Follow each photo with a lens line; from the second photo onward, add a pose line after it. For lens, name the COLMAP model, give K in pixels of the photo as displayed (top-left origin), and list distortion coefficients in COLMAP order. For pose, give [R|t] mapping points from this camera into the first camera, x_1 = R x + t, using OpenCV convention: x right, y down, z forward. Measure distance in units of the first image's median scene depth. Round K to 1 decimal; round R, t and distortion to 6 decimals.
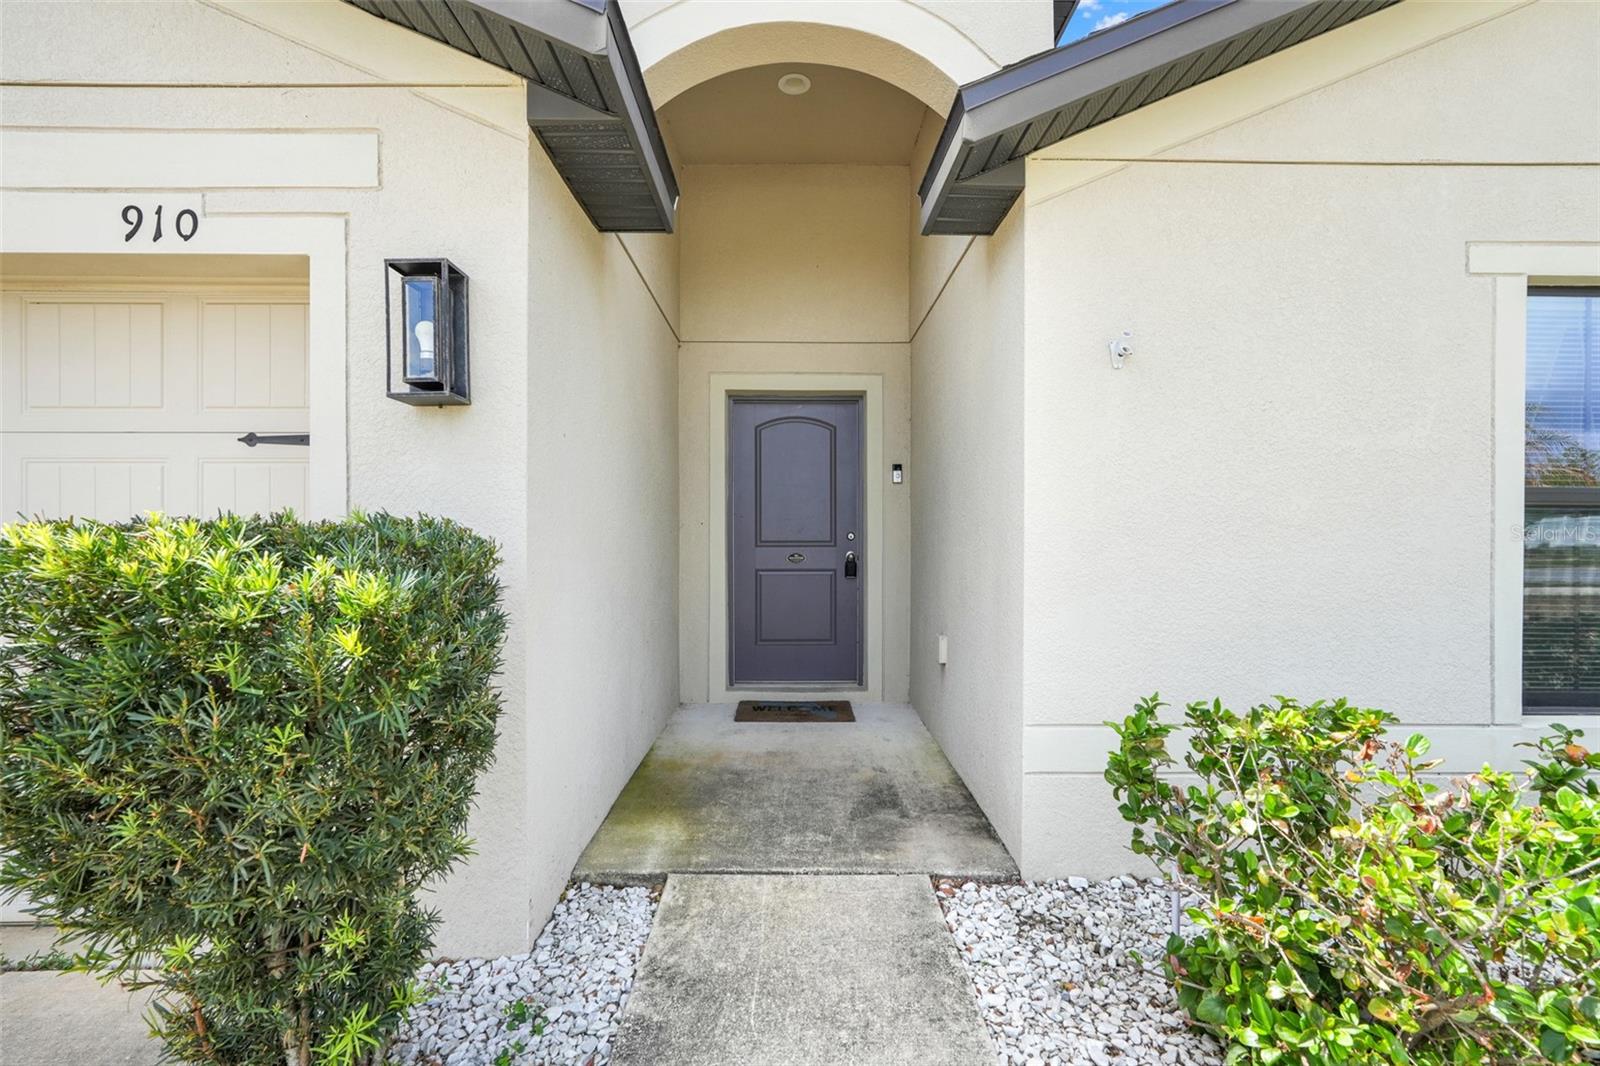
lens RADIAL K [[712.7, 0, 791.4], [0, 712.7, 521.8], [0, 0, 1]] dist [-0.005653, 0.001083]
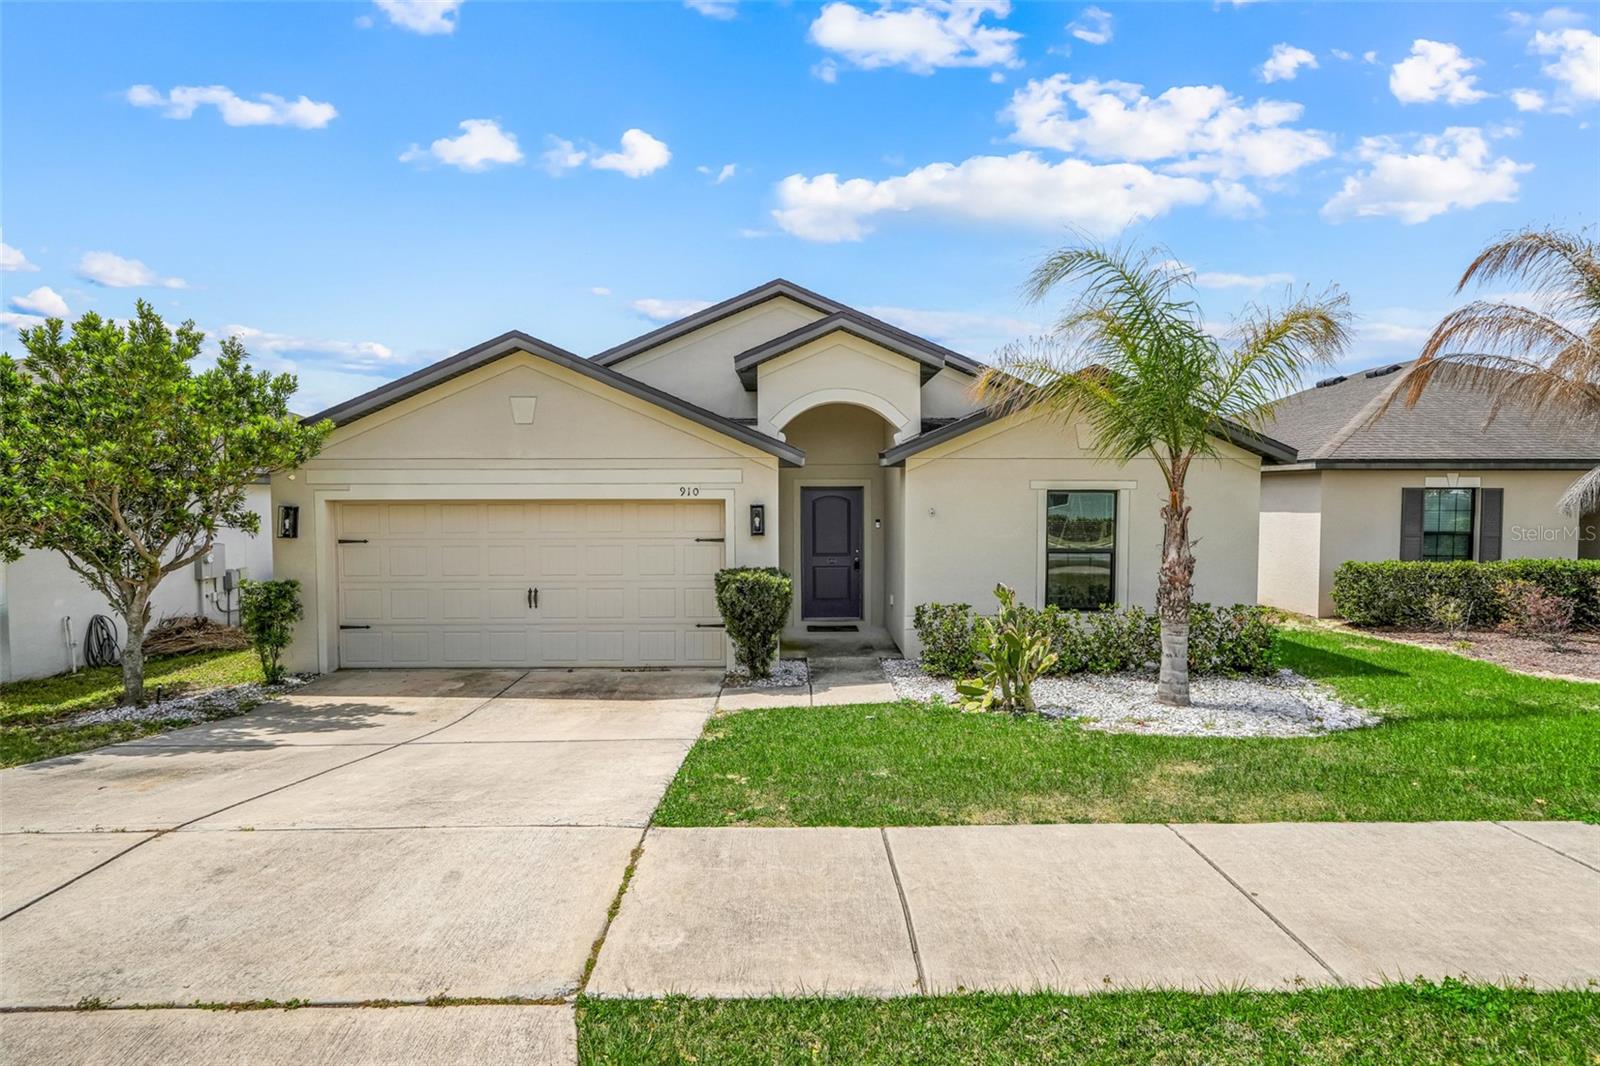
lens RADIAL K [[895.3, 0, 781.3], [0, 895.3, 529.5], [0, 0, 1]] dist [0.003003, 0.000397]
pose [[0.999990, -0.003009, 0.003409, -0.374863], [0.002793, 0.998079, 0.061891, -0.514363], [-0.003589, -0.061881, 0.998077, -4.134933]]
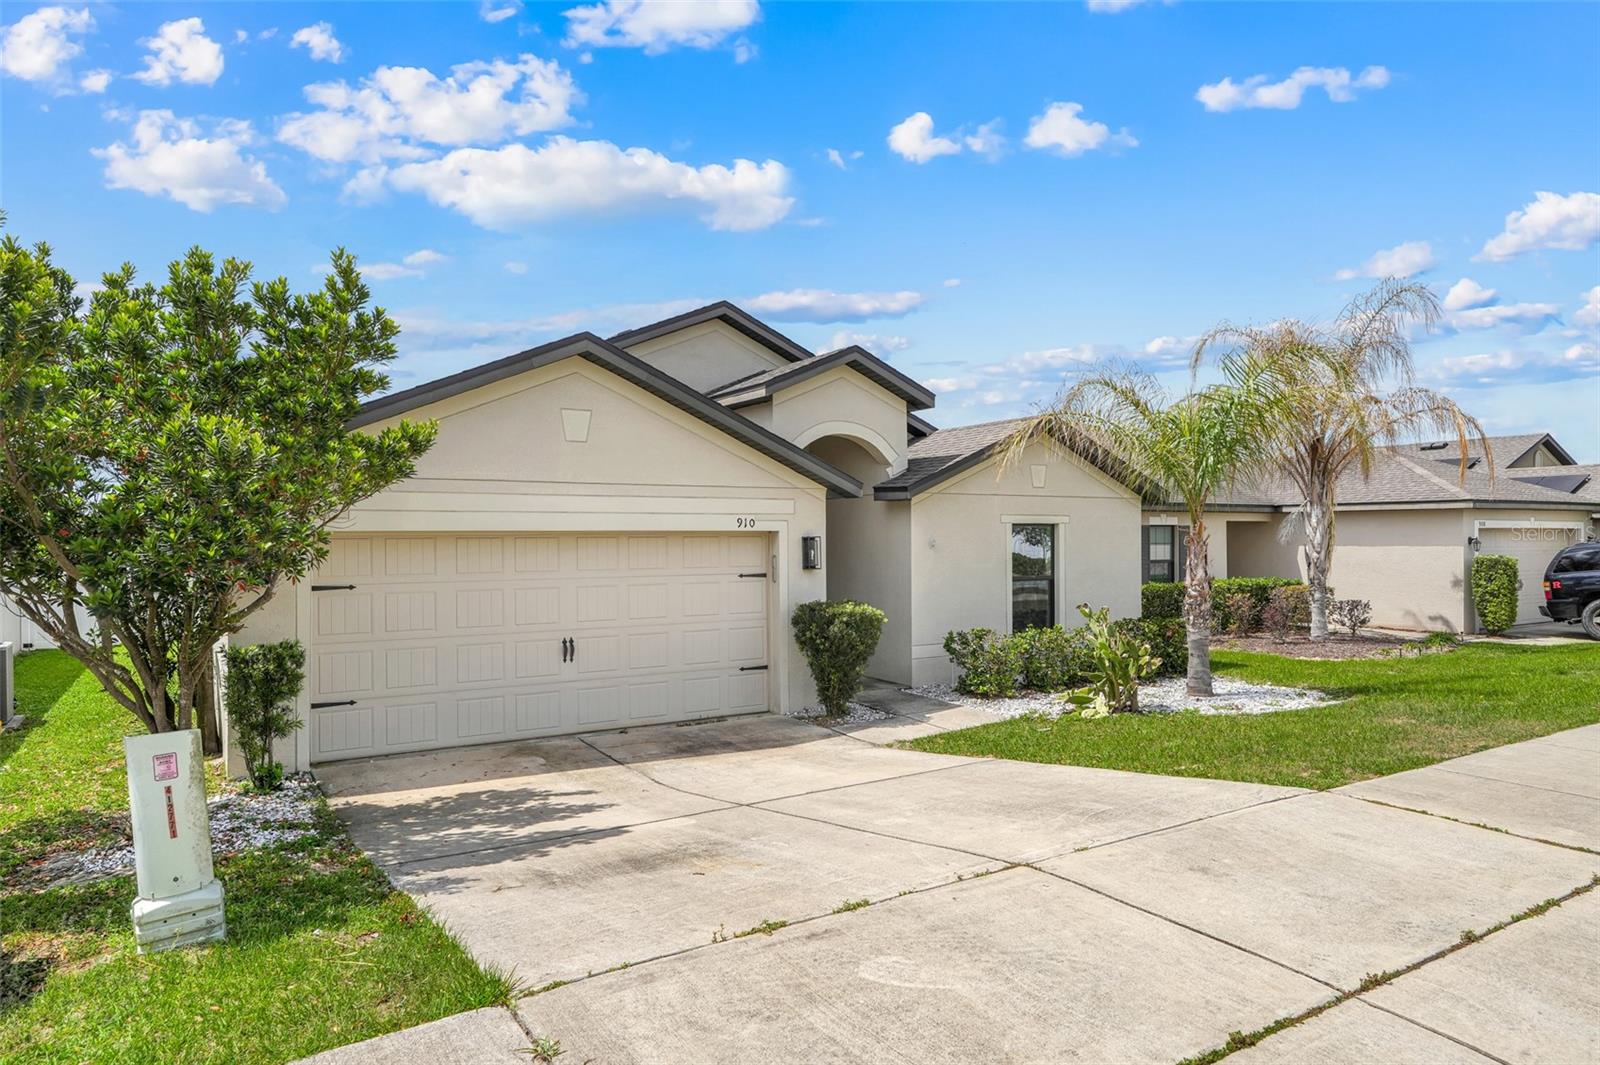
lens RADIAL K [[998.2, 0, 800.0], [0, 998.2, 532.5], [0, 0, 1]] dist [0.001074, -0.001020]
pose [[0.850696, -0.002704, 0.525651, -3.415776], [-0.004276, 0.999918, 0.012063, -0.429423], [-0.525641, -0.012509, 0.850615, -3.654980]]
